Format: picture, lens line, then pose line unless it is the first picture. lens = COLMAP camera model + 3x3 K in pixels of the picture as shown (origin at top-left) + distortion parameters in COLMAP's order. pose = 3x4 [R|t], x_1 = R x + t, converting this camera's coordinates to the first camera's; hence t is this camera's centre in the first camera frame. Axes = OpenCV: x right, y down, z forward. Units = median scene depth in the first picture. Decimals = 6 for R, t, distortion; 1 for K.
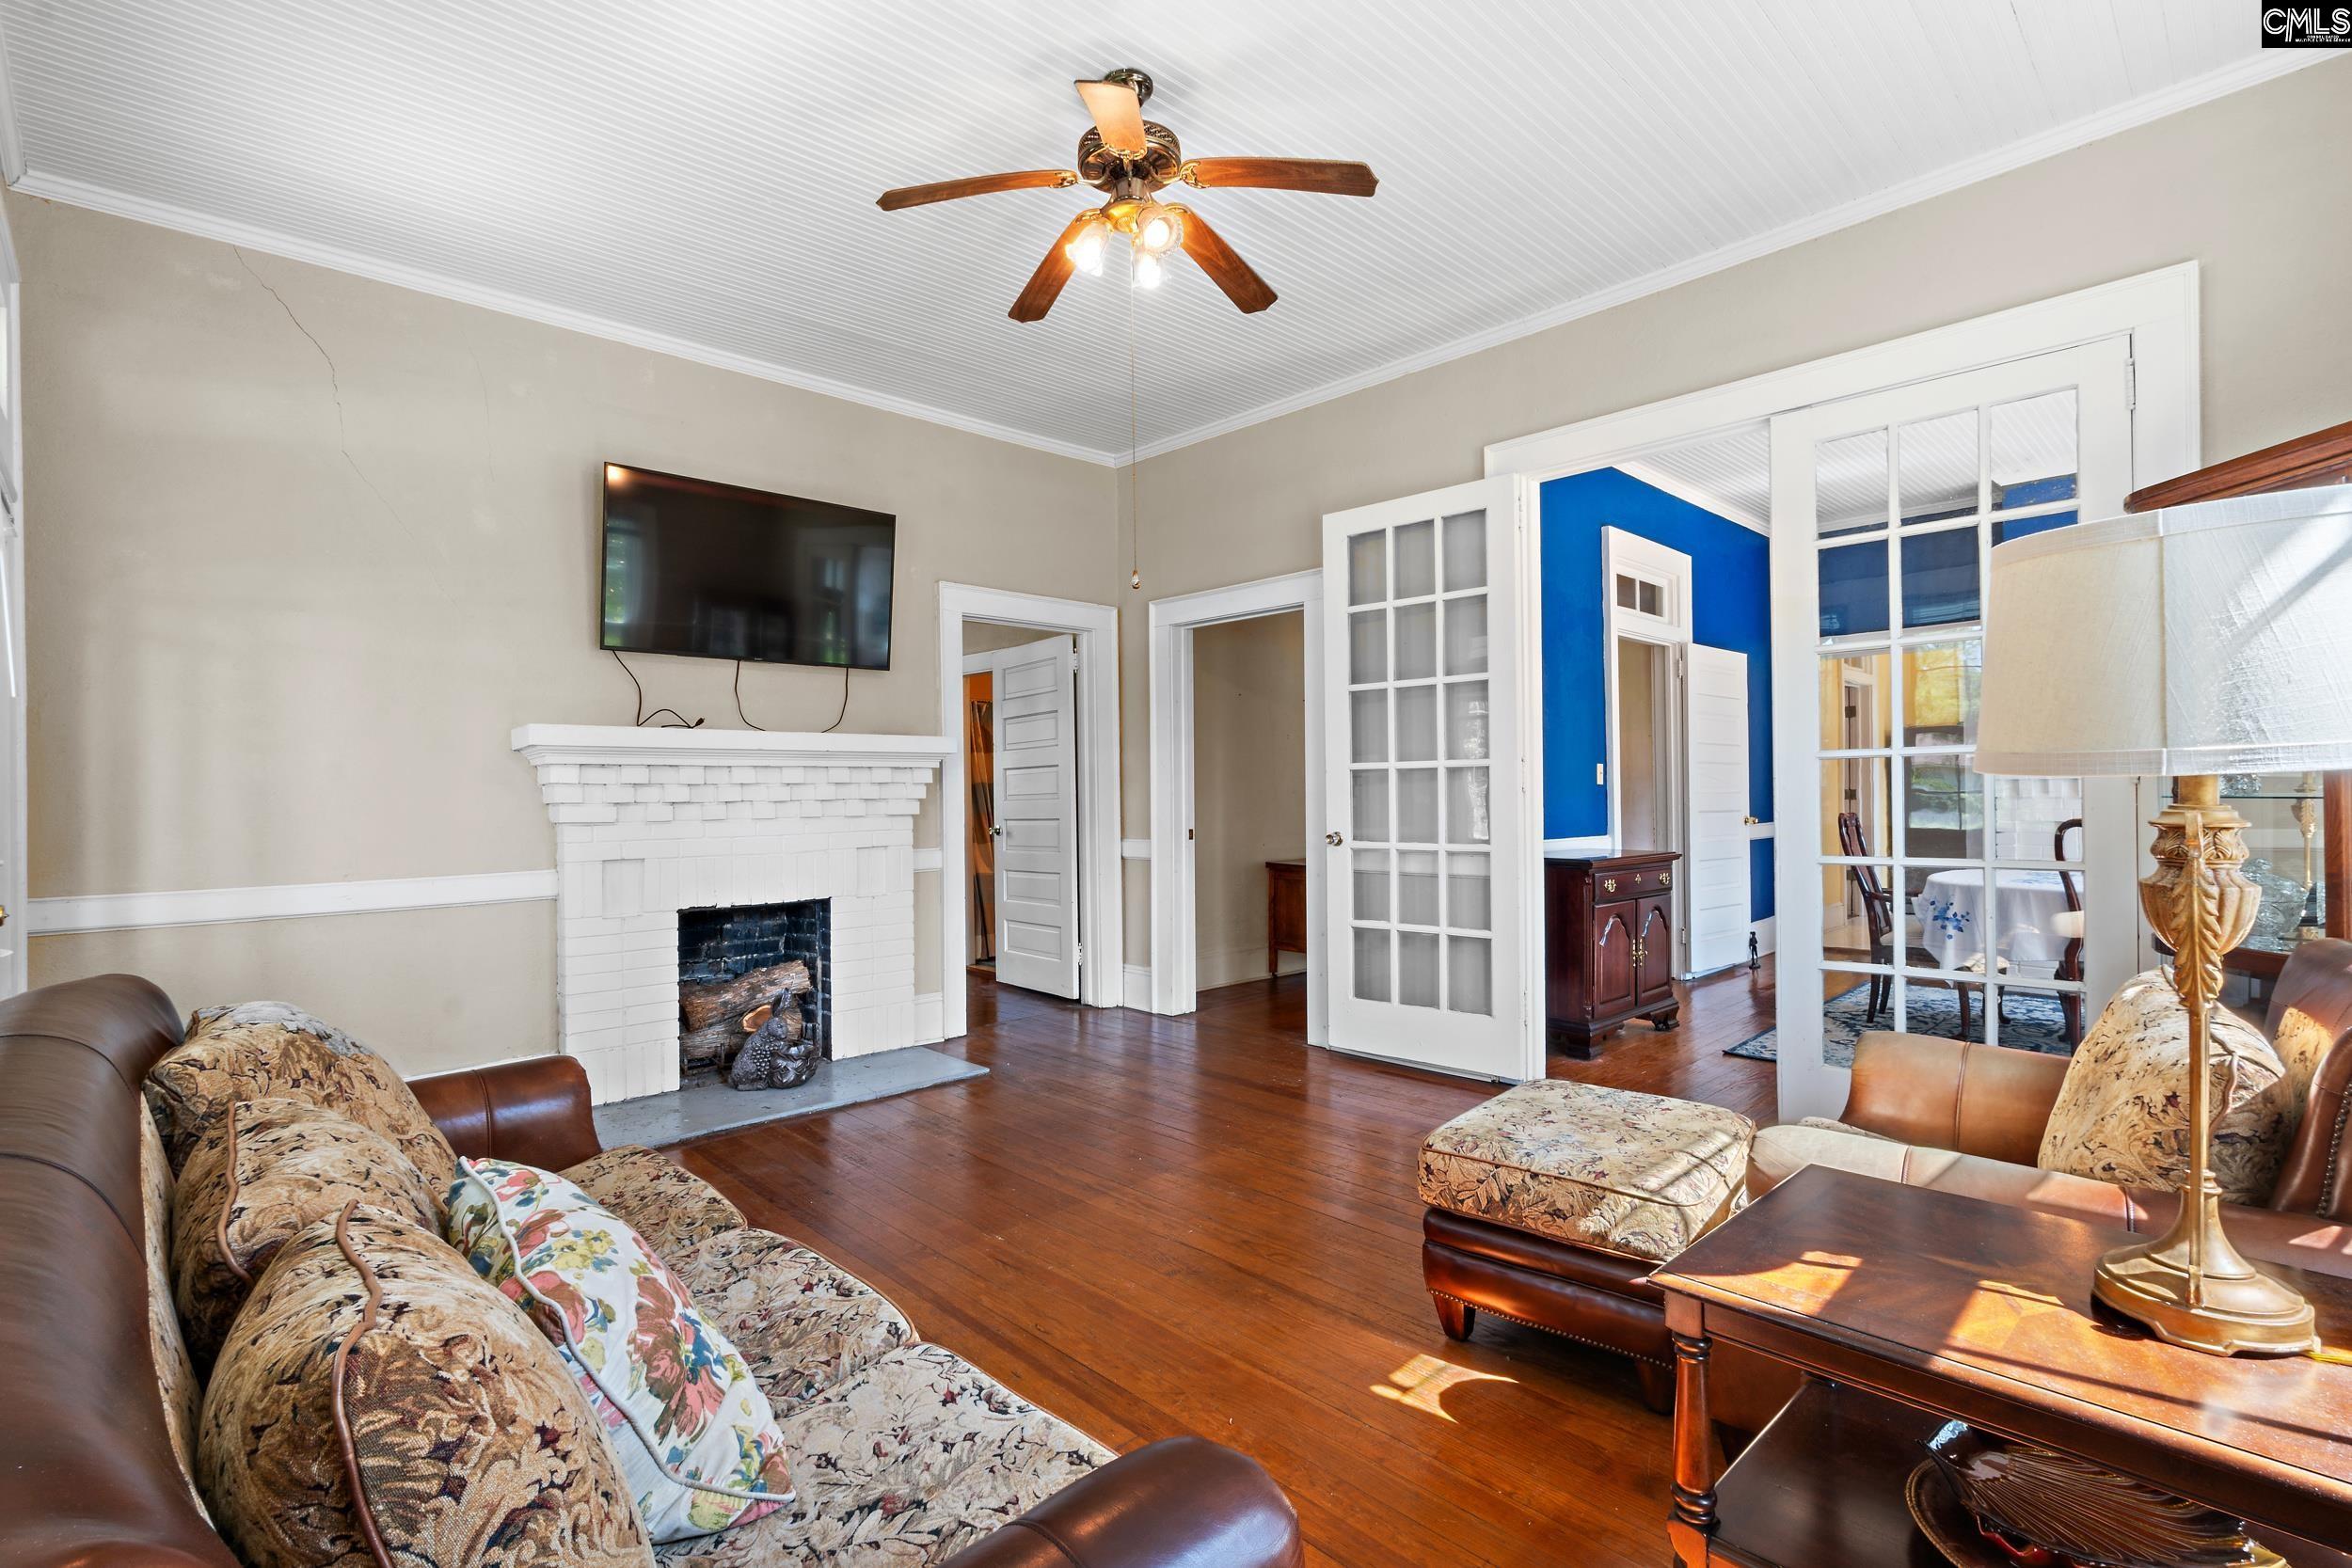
lens RADIAL K [[1088.3, 0, 1161.5], [0, 1088.3, 777.5], [0, 0, 1]] dist [-0.003914, -0.000307]
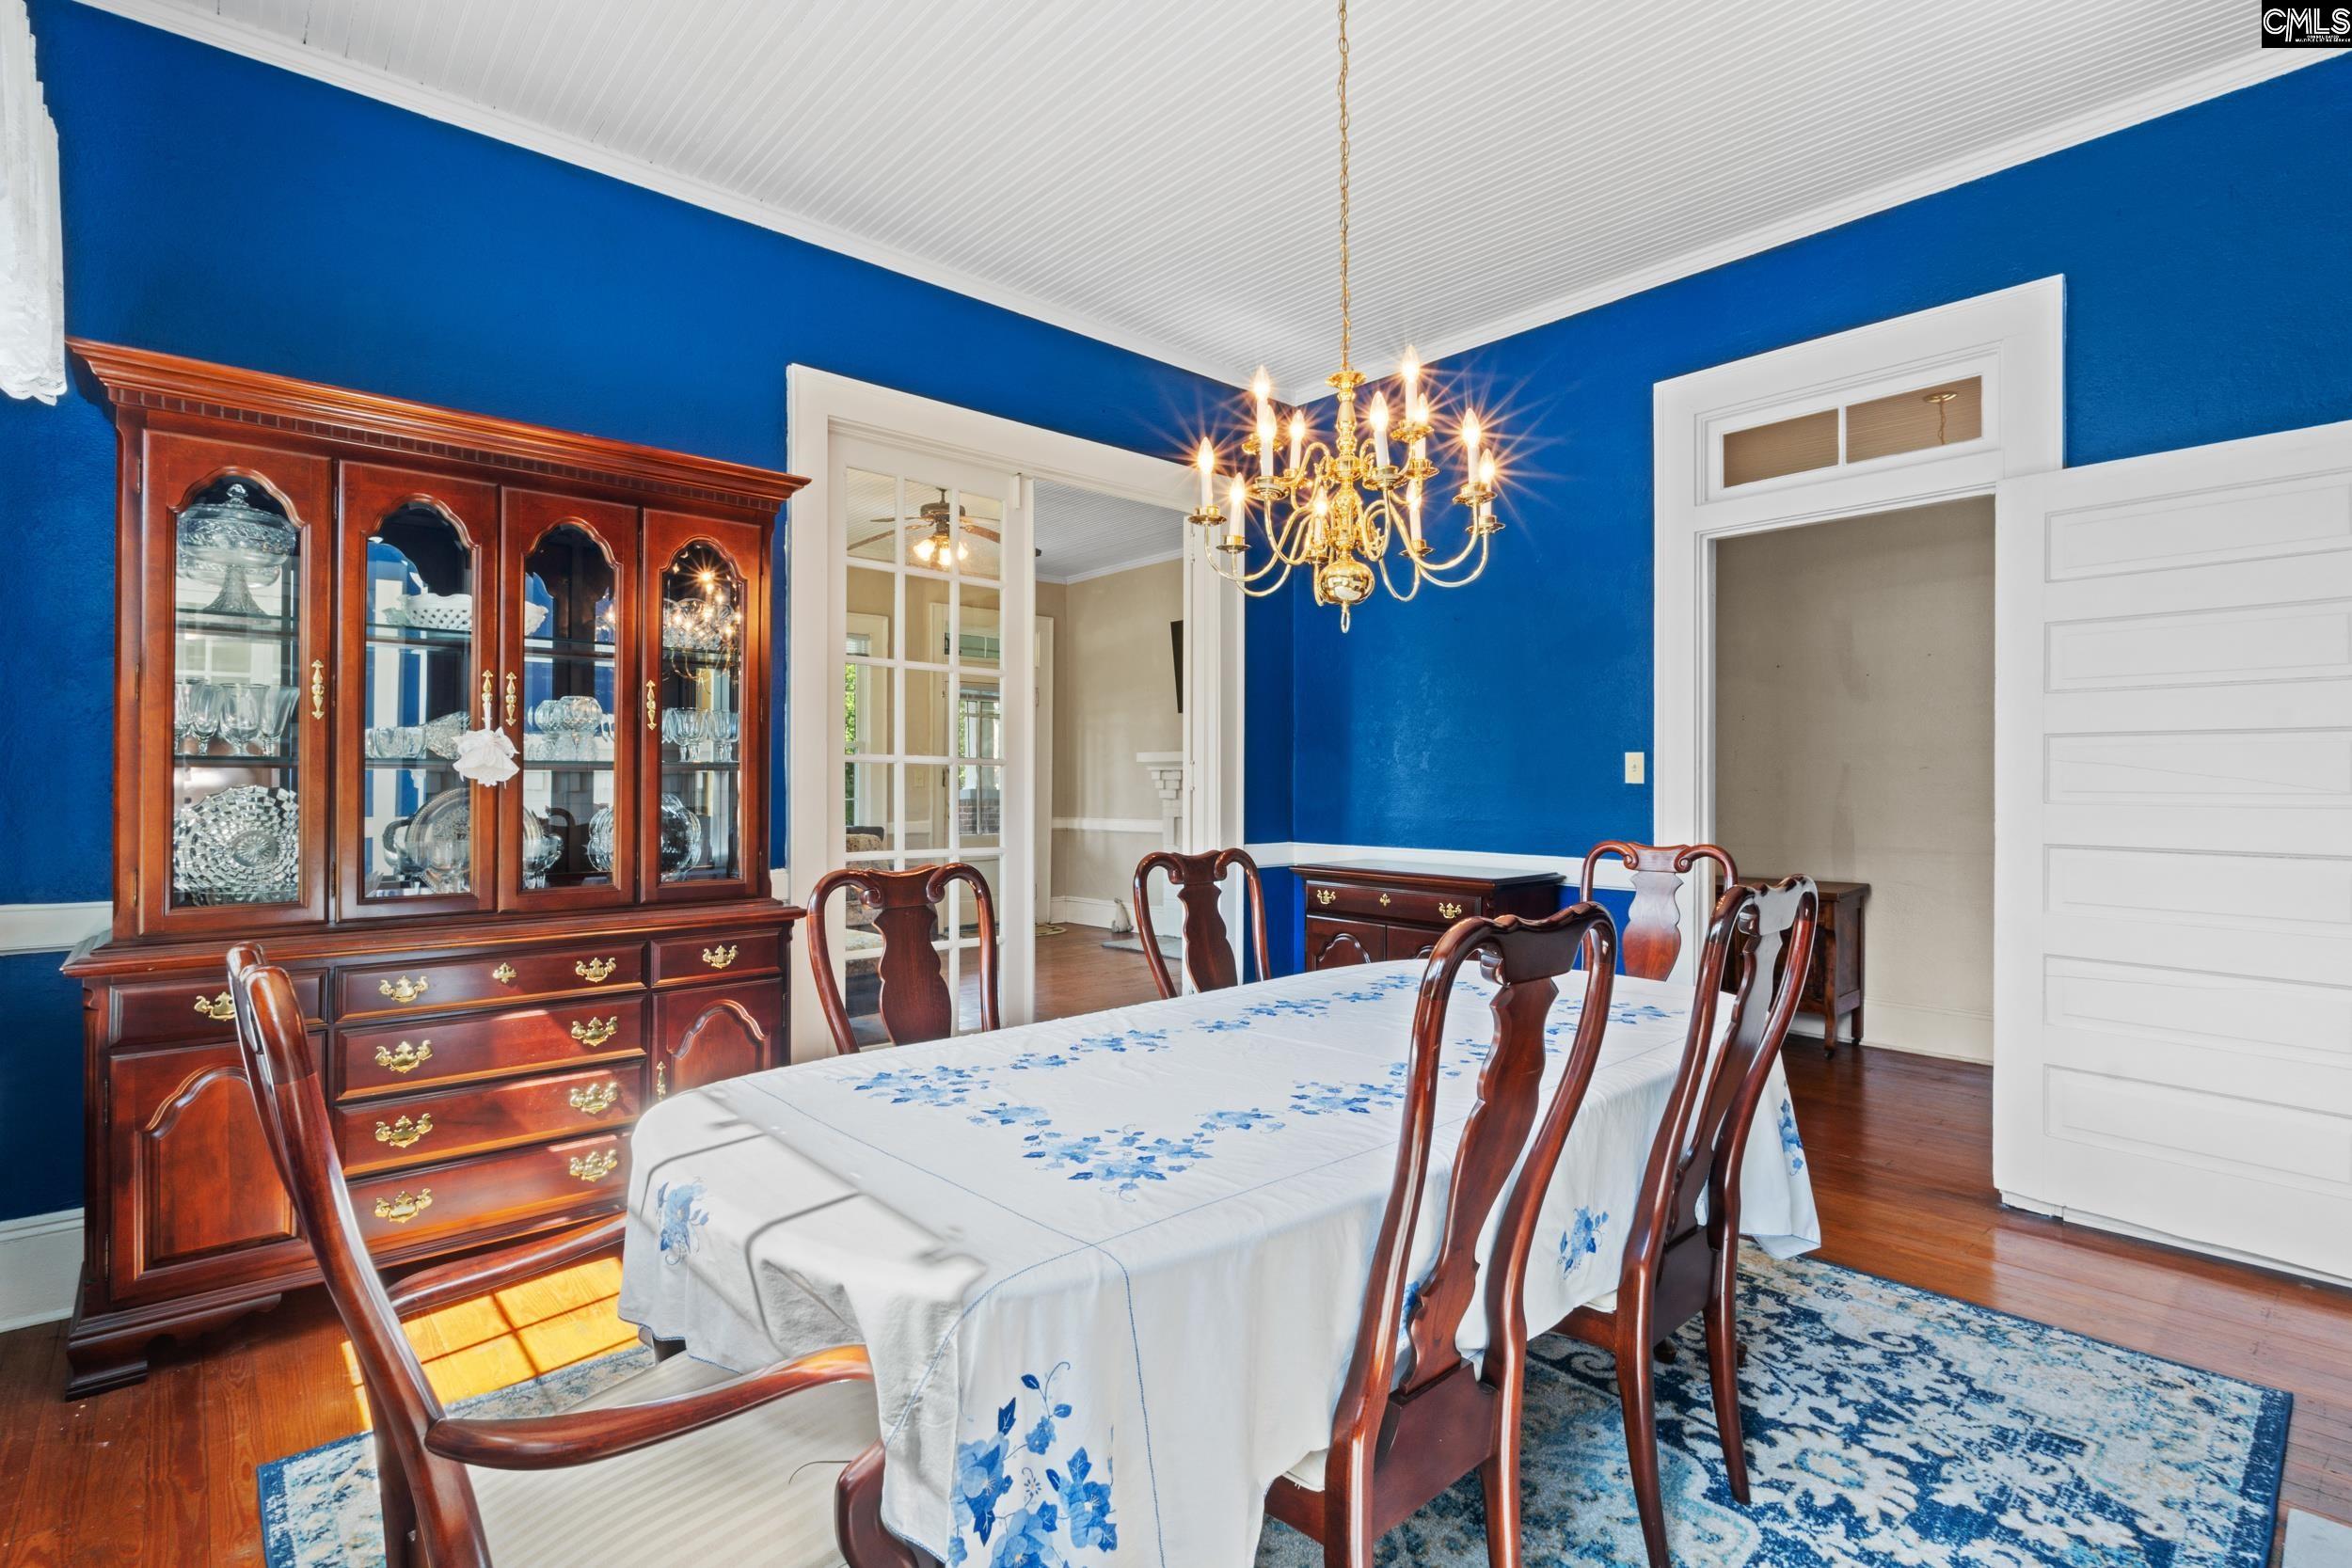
lens RADIAL K [[1088.3, 0, 1161.5], [0, 1088.3, 777.5], [0, 0, 1]] dist [-0.003914, -0.000307]
pose [[-0.035415, 0.002550, -0.999369, 1.456601], [0.011511, 0.999931, 0.002143, -0.003319], [0.999306, -0.011428, -0.035442, 1.003104]]
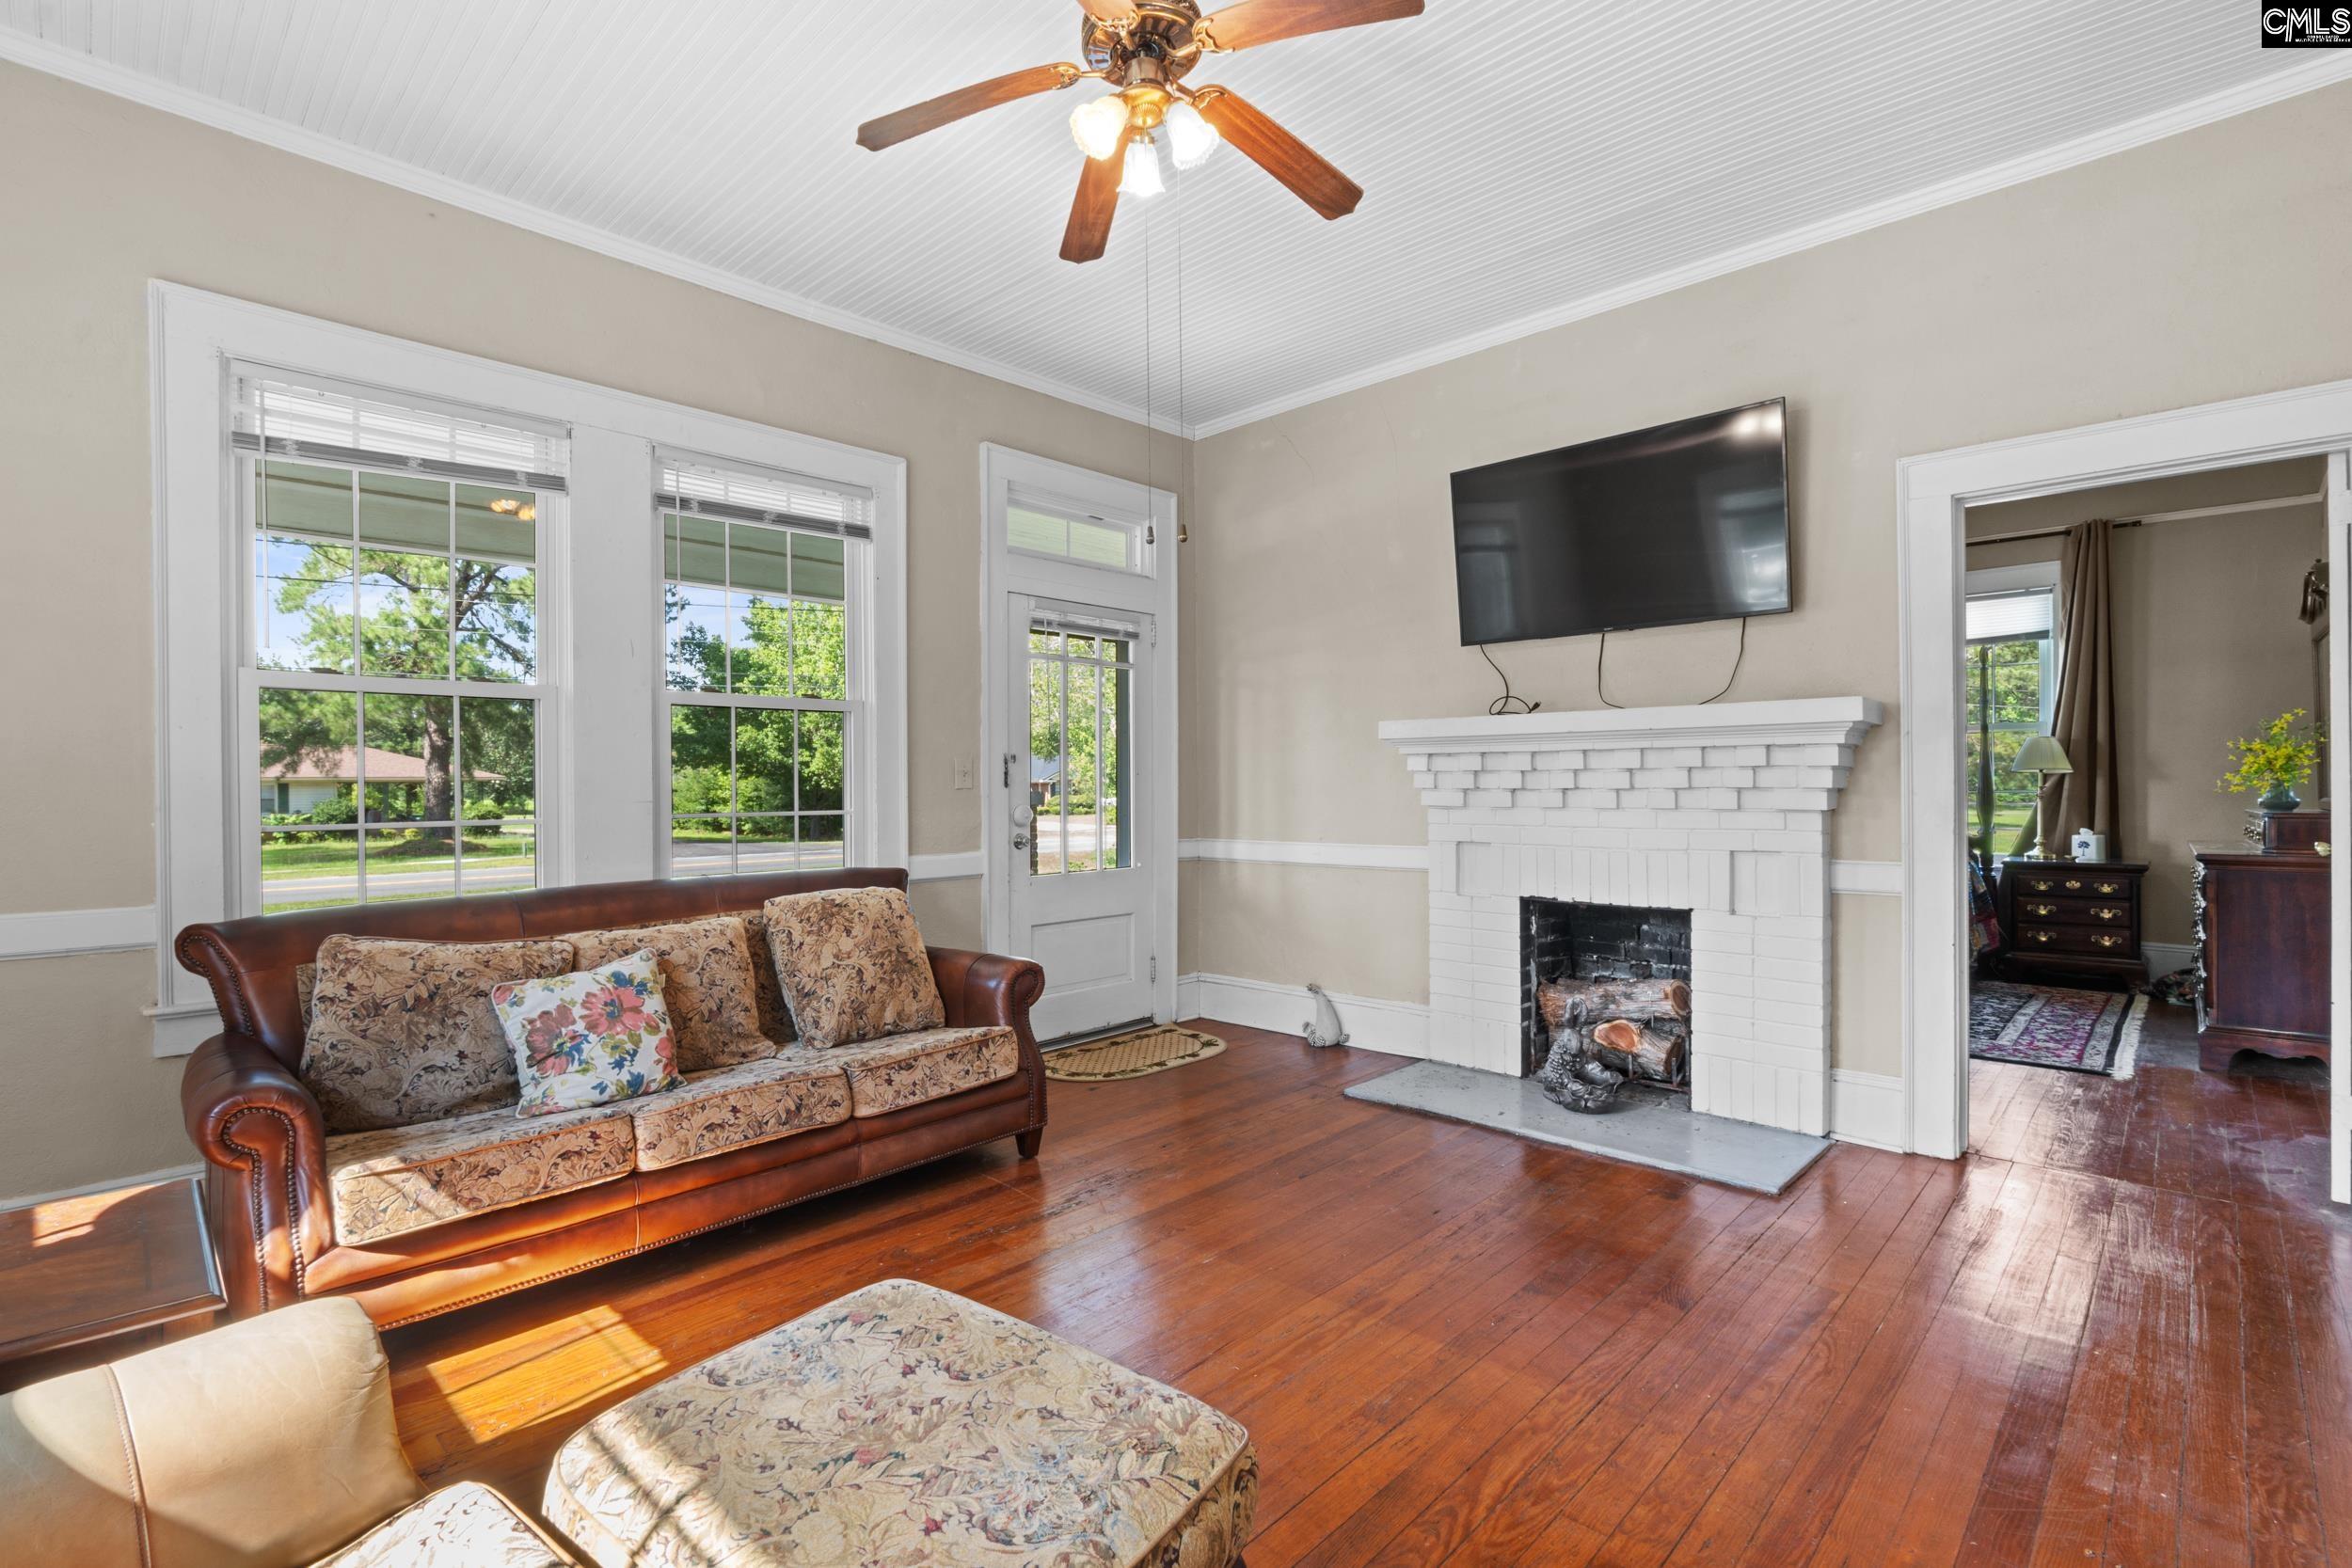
lens RADIAL K [[1088.3, 0, 1161.5], [0, 1088.3, 777.5], [0, 0, 1]] dist [-0.003914, -0.000307]
pose [[0.035843, 0.004714, -0.999346, 0.535372], [0.020375, 0.999778, 0.005446, 0.000310], [0.999150, -0.020557, 0.035739, 0.638848]]
